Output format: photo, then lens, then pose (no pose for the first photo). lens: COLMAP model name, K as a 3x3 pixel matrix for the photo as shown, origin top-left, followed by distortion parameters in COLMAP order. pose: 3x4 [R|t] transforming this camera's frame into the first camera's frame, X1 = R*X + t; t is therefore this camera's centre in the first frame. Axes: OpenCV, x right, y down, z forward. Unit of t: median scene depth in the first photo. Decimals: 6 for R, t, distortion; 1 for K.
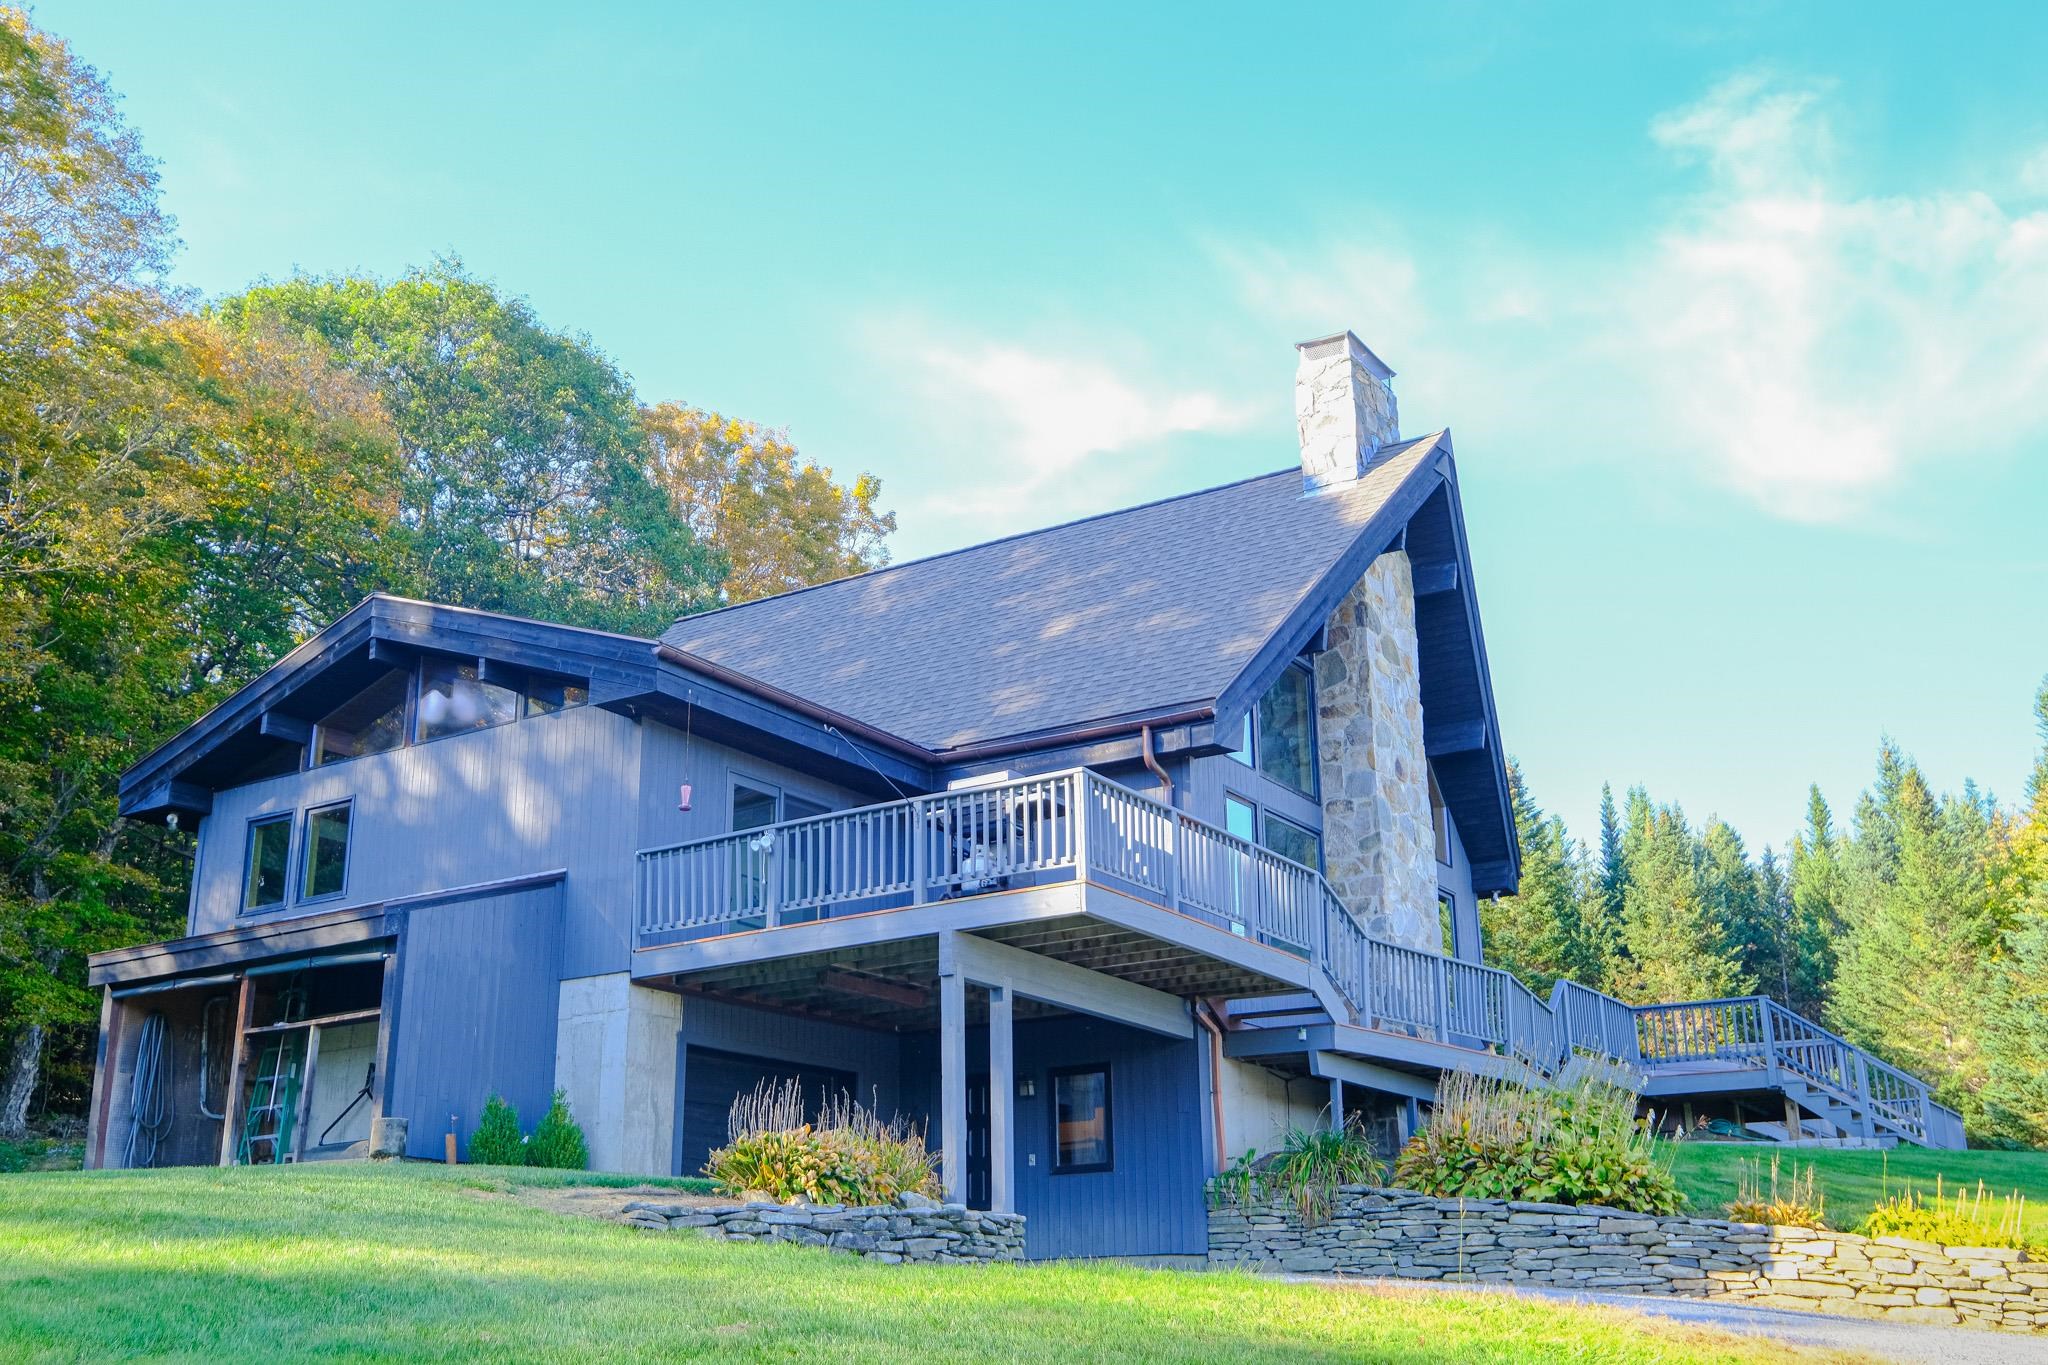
lens RADIAL K [[2075.8, 0, 1024.0], [0, 2075.8, 682.5], [0, 0, 1]] dist [0.003855, -0.011668]
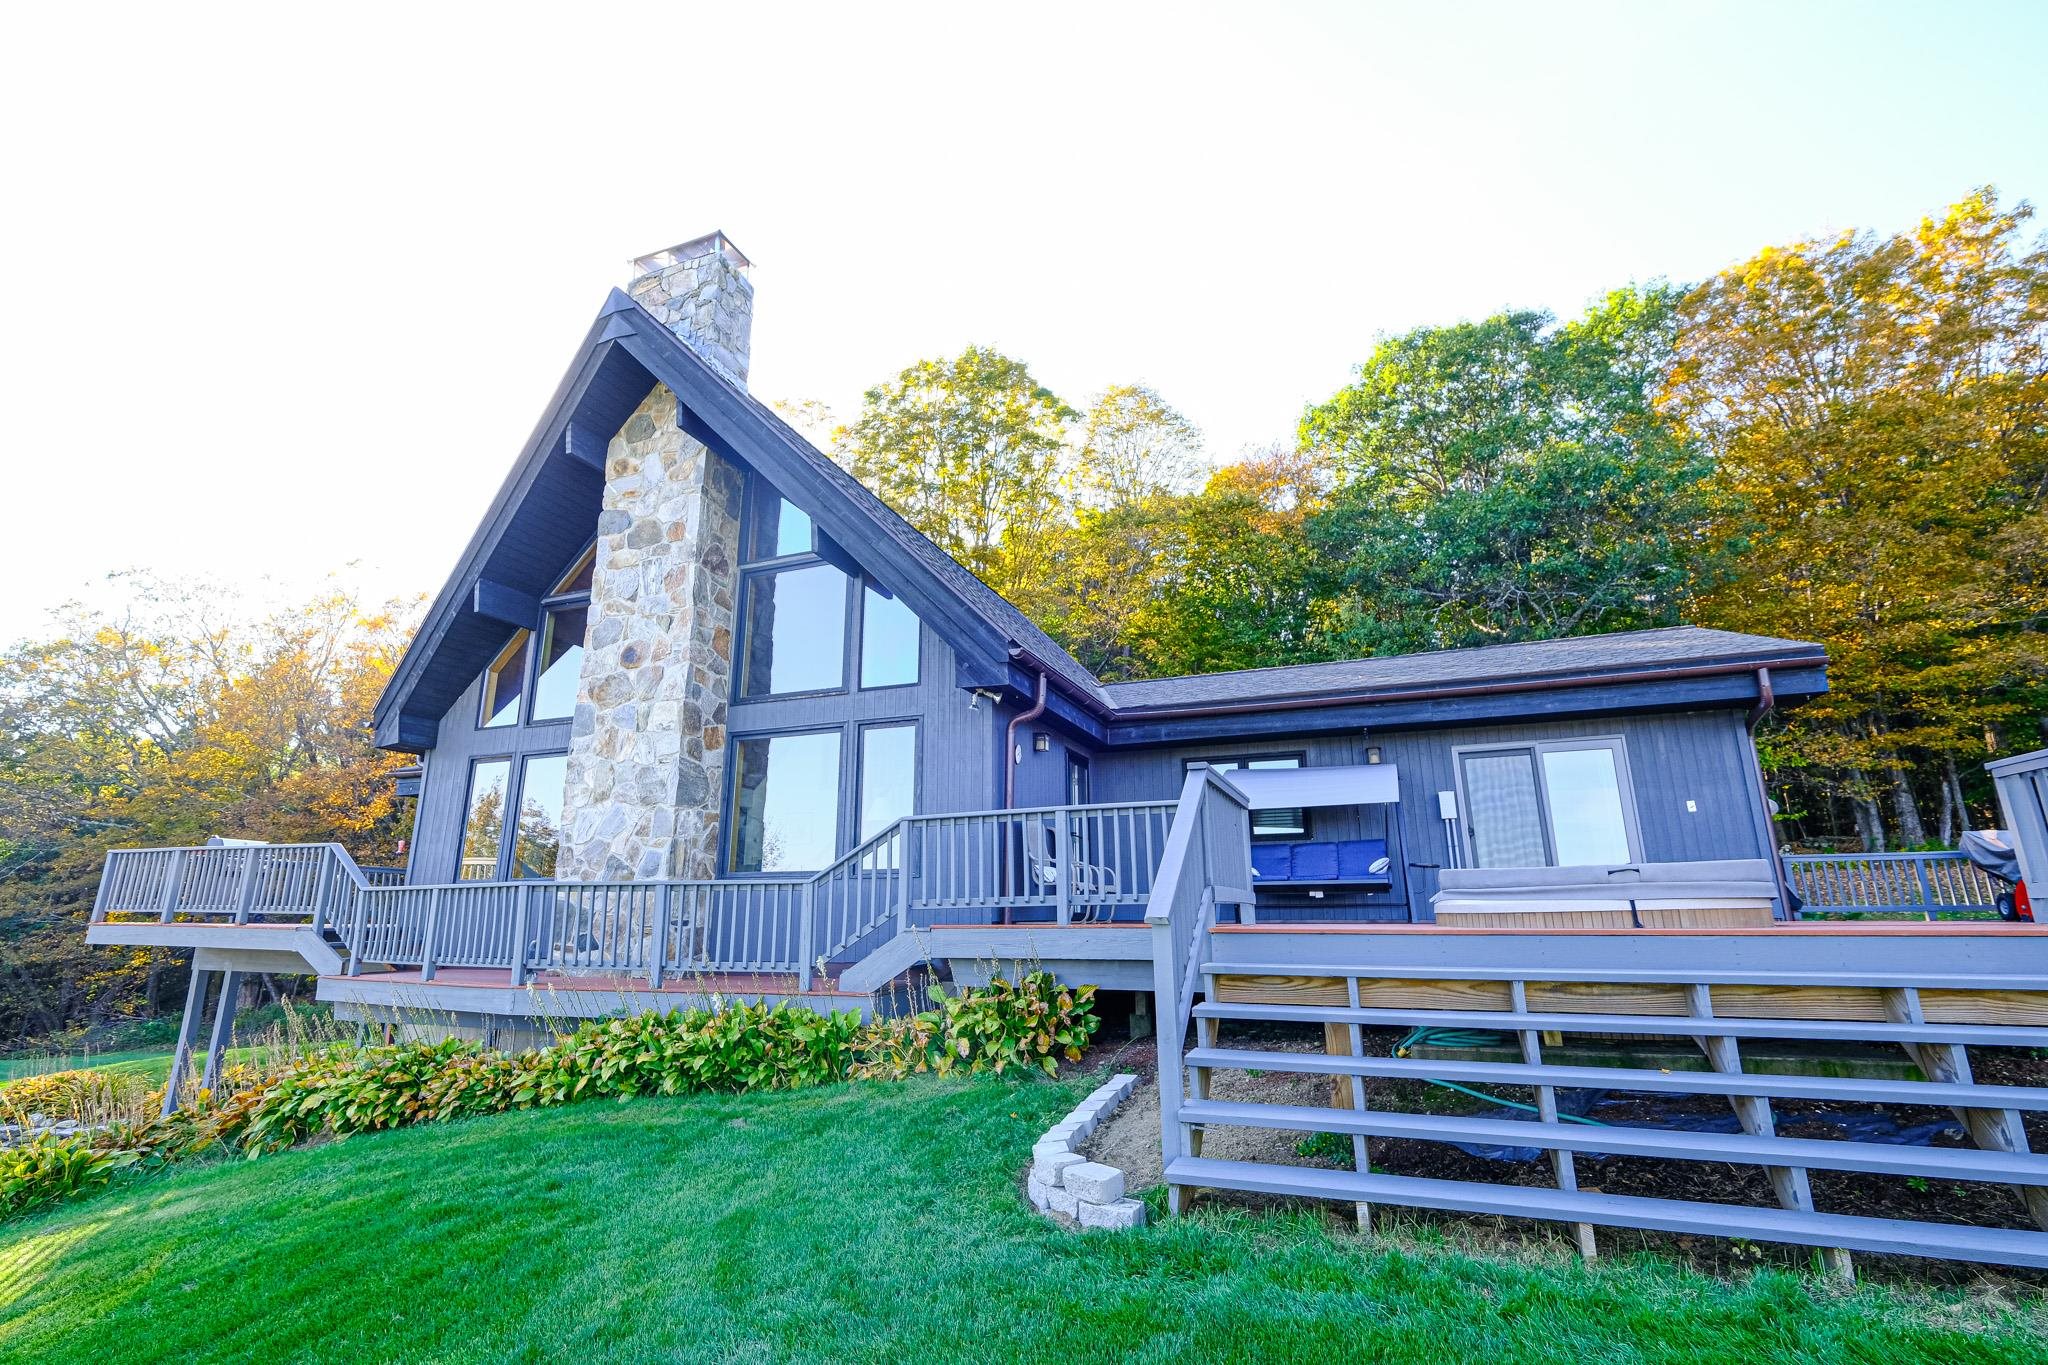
lens RADIAL K [[943.1, 0, 1018.7], [0, 943.1, 666.6], [0, 0, 1]] dist [-0.000643, -0.001274]
pose [[0.188238, -0.250039, -0.949761, 0.224768], [0.306080, 0.933822, -0.185179, 0.065029], [0.933210, -0.255845, 0.252313, 0.377140]]
